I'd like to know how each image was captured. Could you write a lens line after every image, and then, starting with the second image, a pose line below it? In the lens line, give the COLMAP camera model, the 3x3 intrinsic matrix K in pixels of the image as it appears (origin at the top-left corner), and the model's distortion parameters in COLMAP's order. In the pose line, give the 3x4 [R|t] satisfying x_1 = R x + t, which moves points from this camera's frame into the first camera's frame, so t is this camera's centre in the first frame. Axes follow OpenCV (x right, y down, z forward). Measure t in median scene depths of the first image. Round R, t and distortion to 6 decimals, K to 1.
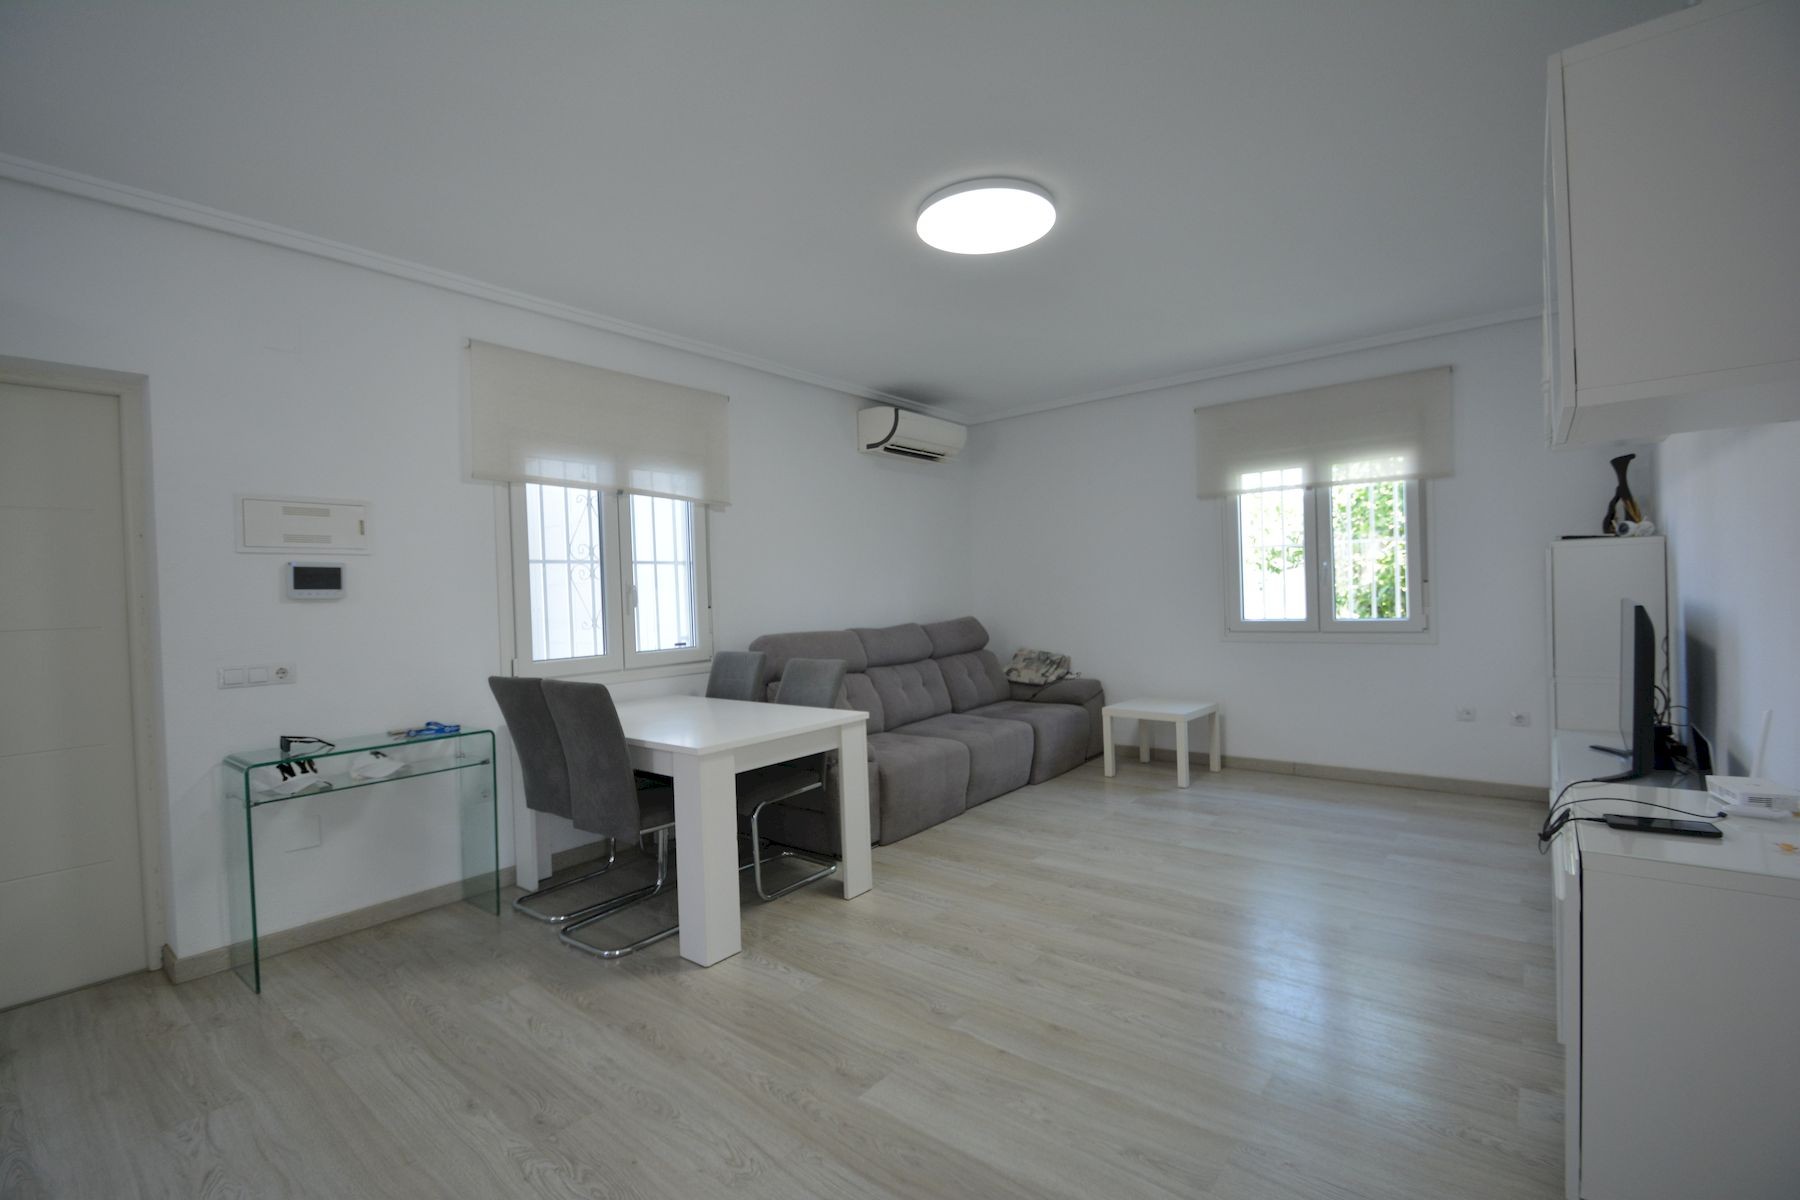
lens RADIAL K [[790.2, 0, 898.3], [0, 790.2, 597.0], [0, 0, 1]] dist [0.002066, -0.008369]
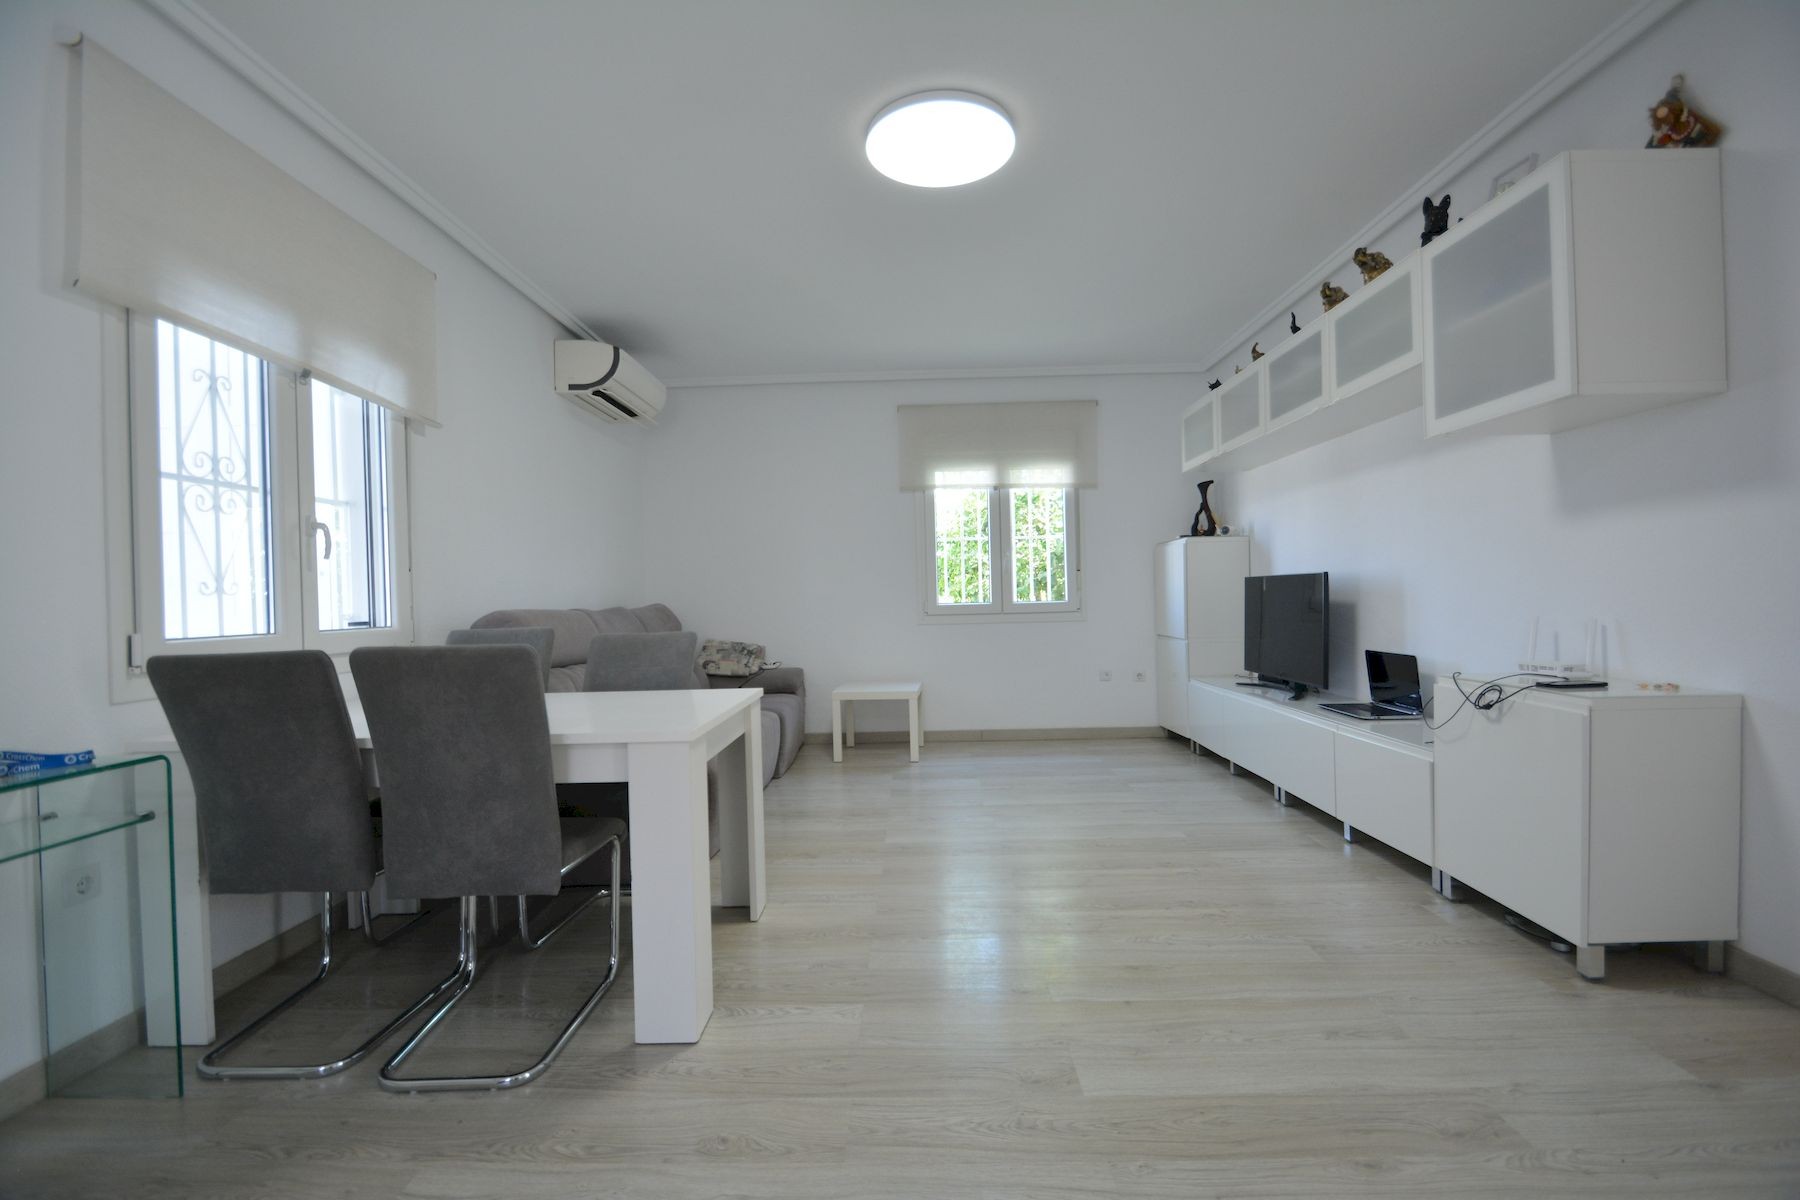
lens RADIAL K [[790.2, 0, 898.8], [0, 790.2, 604.4], [0, 0, 1]] dist [0.002066, -0.008369]
pose [[0.790634, 0.009087, 0.612221, -0.316439], [0.000541, 0.999879, -0.015540, 0.052554], [-0.612288, 0.012618, 0.790534, 0.193308]]
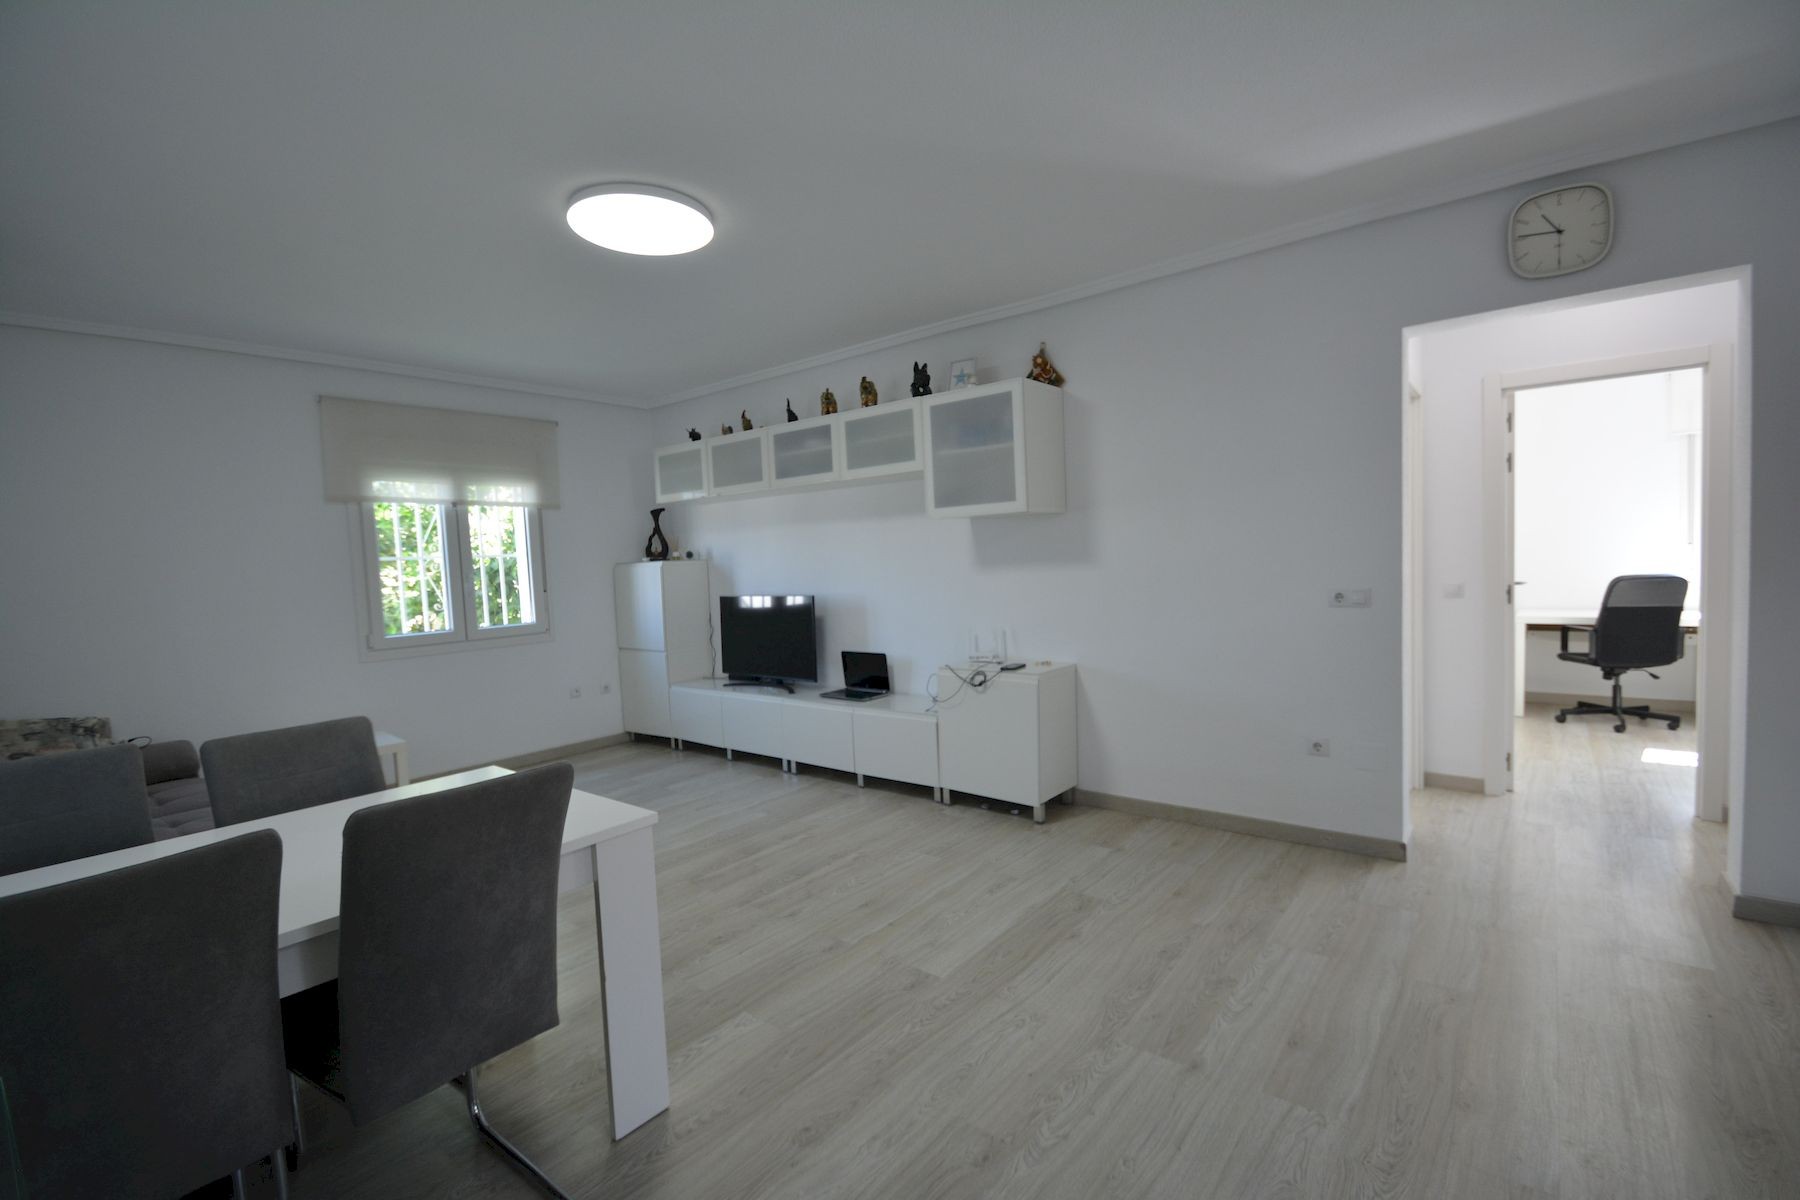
lens RADIAL K [[790.2, 0, 902.6], [0, 790.2, 607.6], [0, 0, 1]] dist [0.002066, -0.008369]
pose [[-0.005095, -0.031124, 0.999503, -0.573212], [0.048487, 0.998332, 0.031335, -0.006147], [-0.998811, 0.048622, -0.003578, 0.450267]]
